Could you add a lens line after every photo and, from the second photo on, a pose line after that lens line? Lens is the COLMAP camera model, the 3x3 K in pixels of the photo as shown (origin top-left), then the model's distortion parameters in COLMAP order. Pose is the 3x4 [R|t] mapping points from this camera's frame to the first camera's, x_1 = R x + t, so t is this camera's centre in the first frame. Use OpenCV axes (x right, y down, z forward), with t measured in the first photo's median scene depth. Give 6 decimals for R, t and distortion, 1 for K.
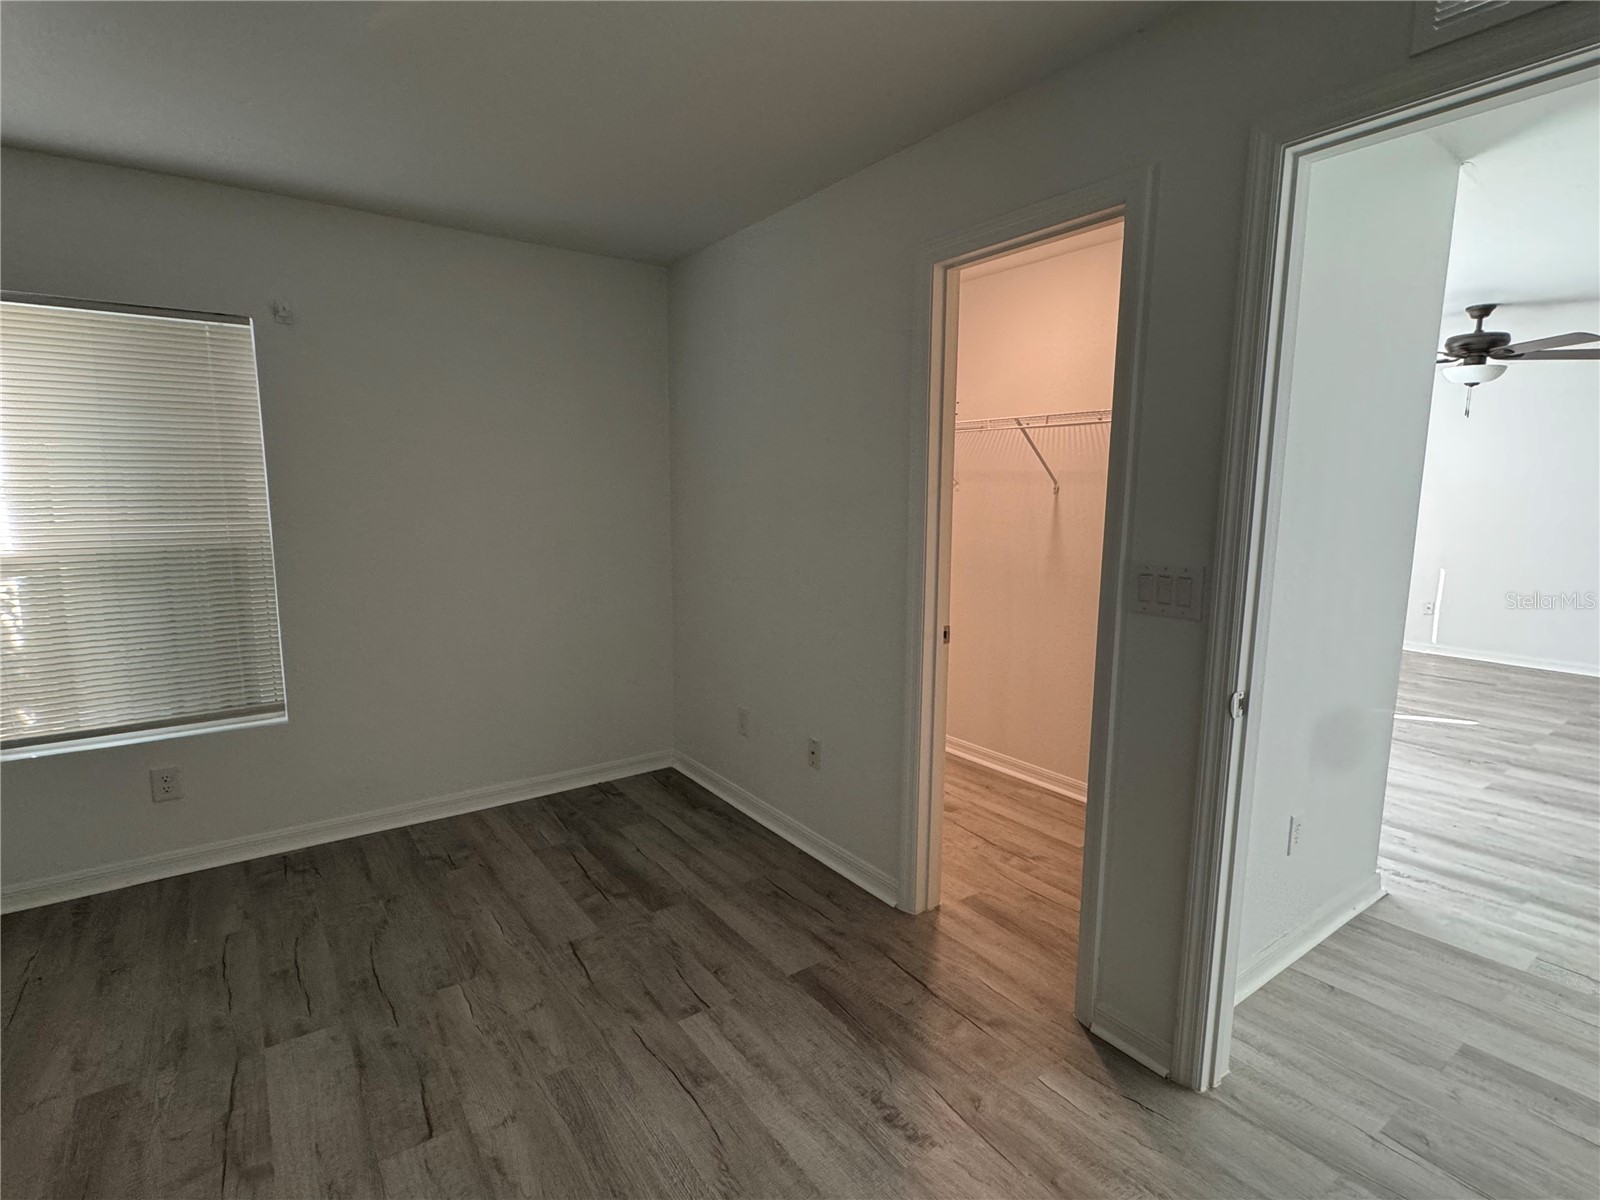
lens RADIAL K [[794.4, 0, 795.2], [0, 794.4, 589.0], [0, 0, 1]] dist [-0.006633, -0.001467]
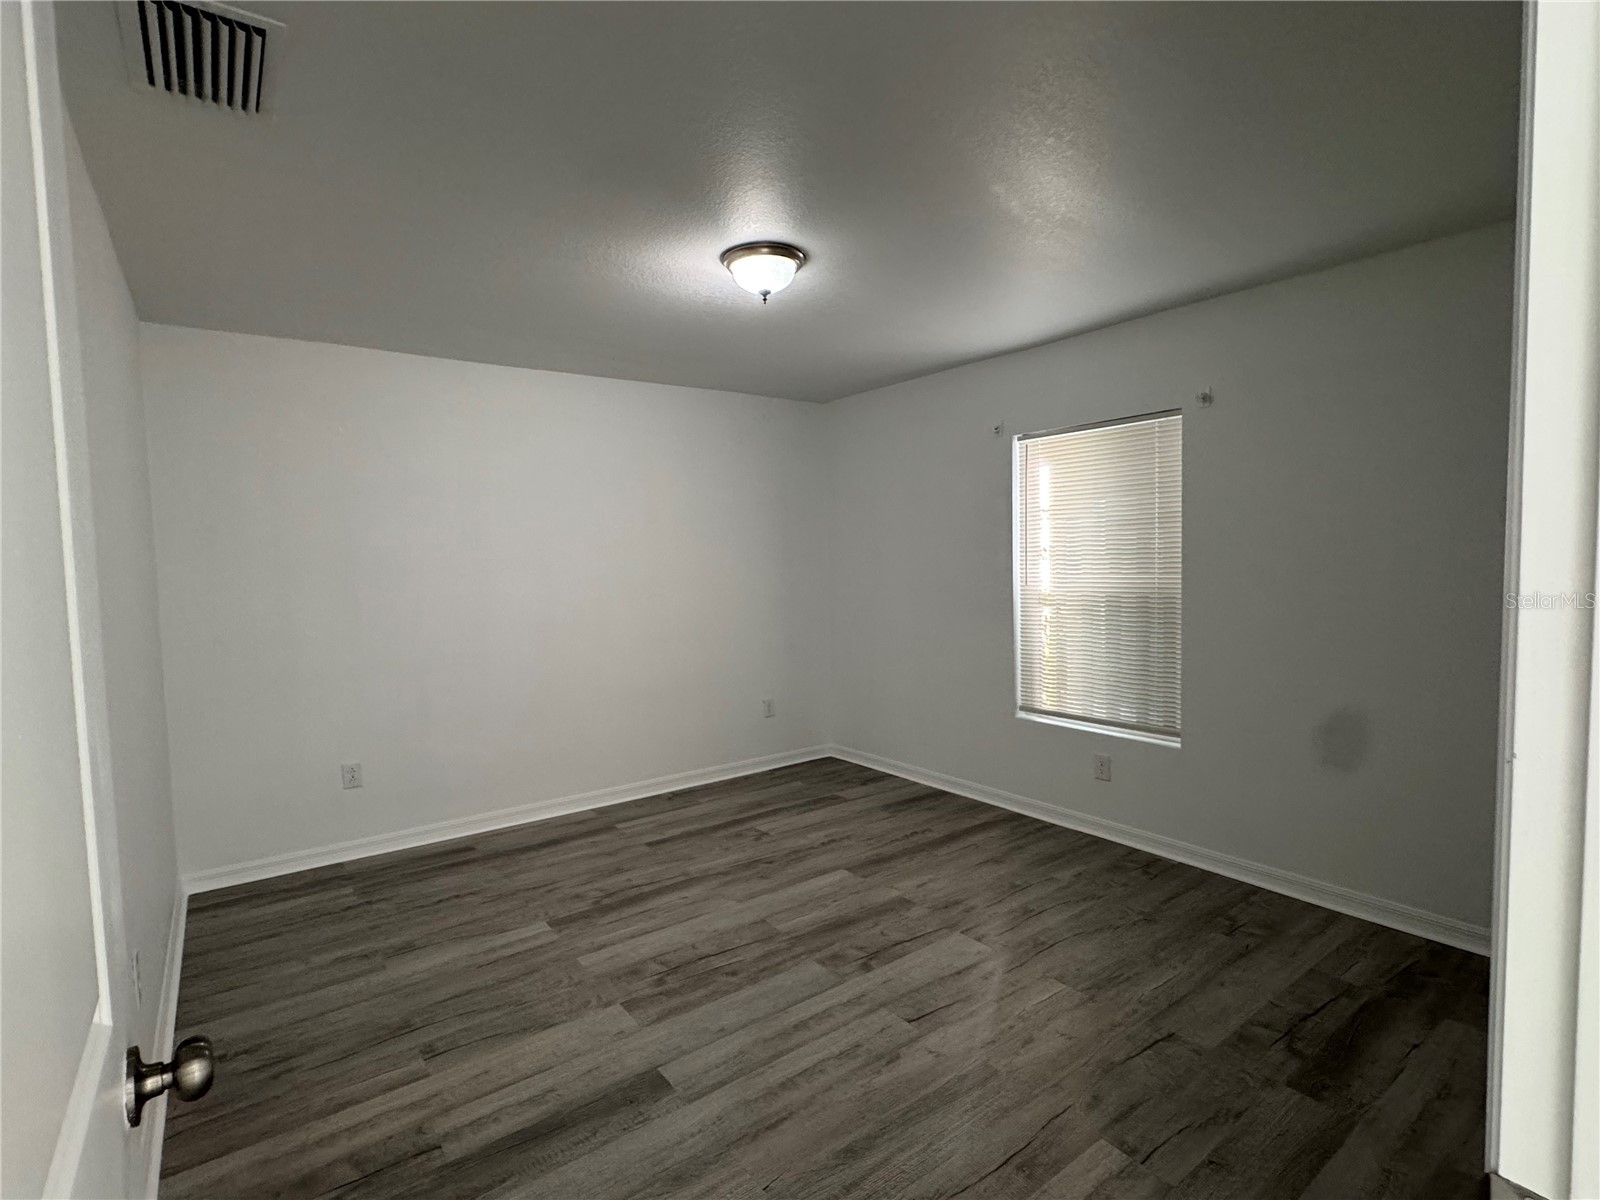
lens RADIAL K [[794.4, 0, 801.8], [0, 794.4, 600.8], [0, 0, 1]] dist [-0.006633, -0.001467]
pose [[0.001418, 0.053871, -0.998547, 0.535308], [-0.103691, 0.993173, 0.053434, -0.054180], [0.994608, 0.103465, 0.006994, 0.444702]]
